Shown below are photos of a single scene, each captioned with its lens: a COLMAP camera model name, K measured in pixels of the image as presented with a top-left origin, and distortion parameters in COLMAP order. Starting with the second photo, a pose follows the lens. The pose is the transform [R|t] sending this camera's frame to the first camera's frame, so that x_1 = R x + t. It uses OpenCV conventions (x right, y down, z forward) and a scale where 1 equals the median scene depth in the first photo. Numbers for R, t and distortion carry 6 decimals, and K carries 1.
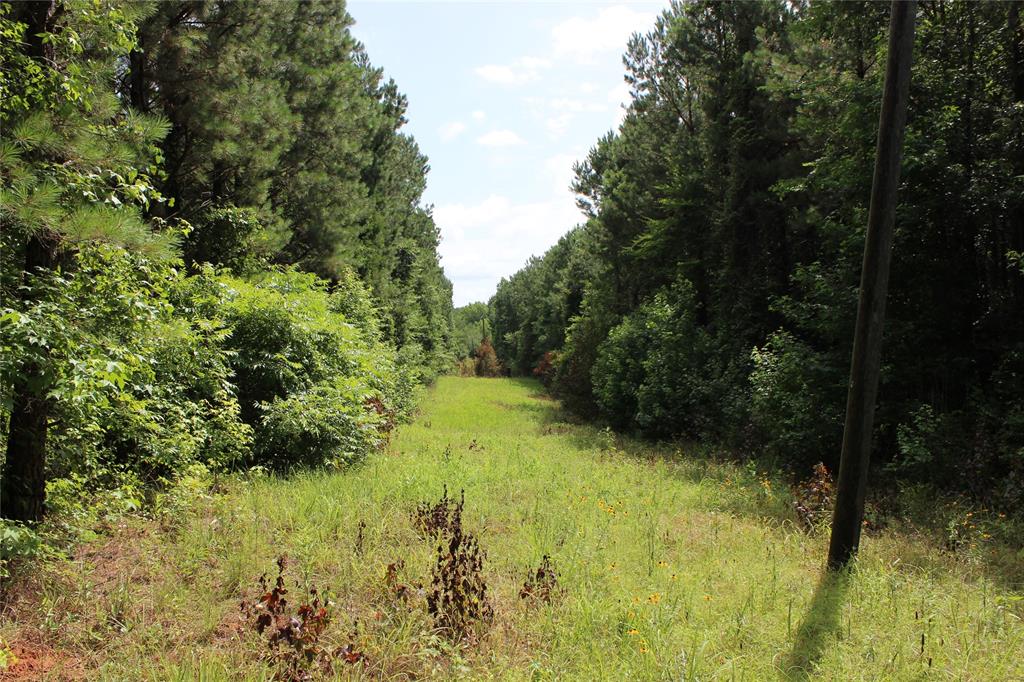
lens RADIAL K [[859.8, 0, 512.0], [0, 859.8, 341.0], [0, 0, 1]] dist [-0.165509, 0.147348]
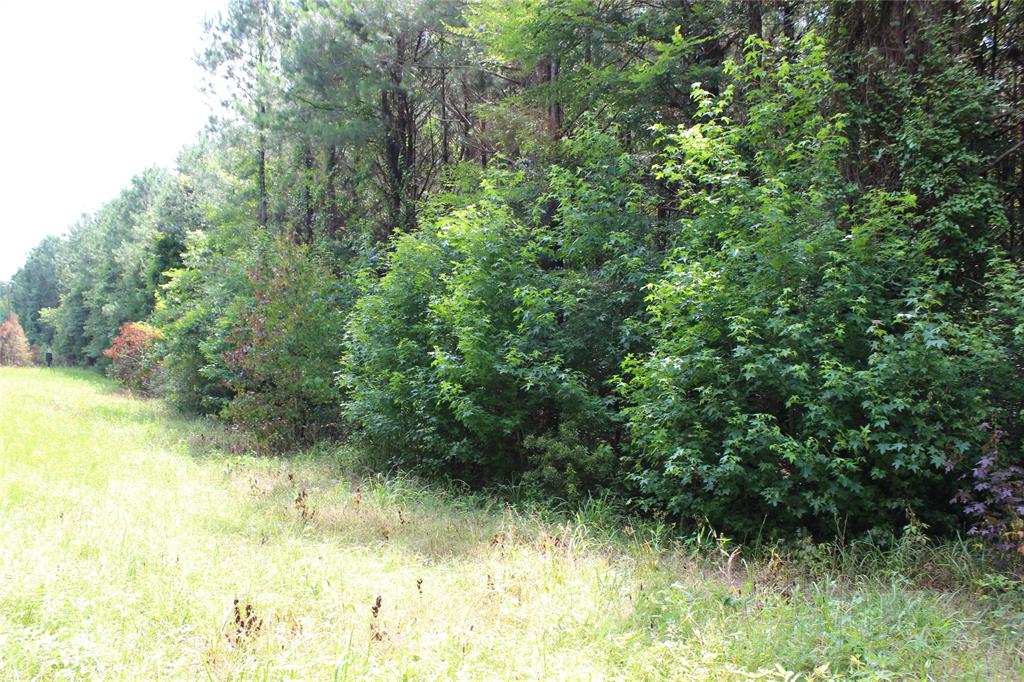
lens RADIAL K [[859.8, 0, 512.0], [0, 859.8, 341.0], [0, 0, 1]] dist [-0.165509, 0.147348]
pose [[0.865631, 0.023458, 0.500133, -0.016069], [-0.024702, 0.999686, -0.004134, 0.015940], [-0.500073, -0.008776, 0.865939, 0.245586]]
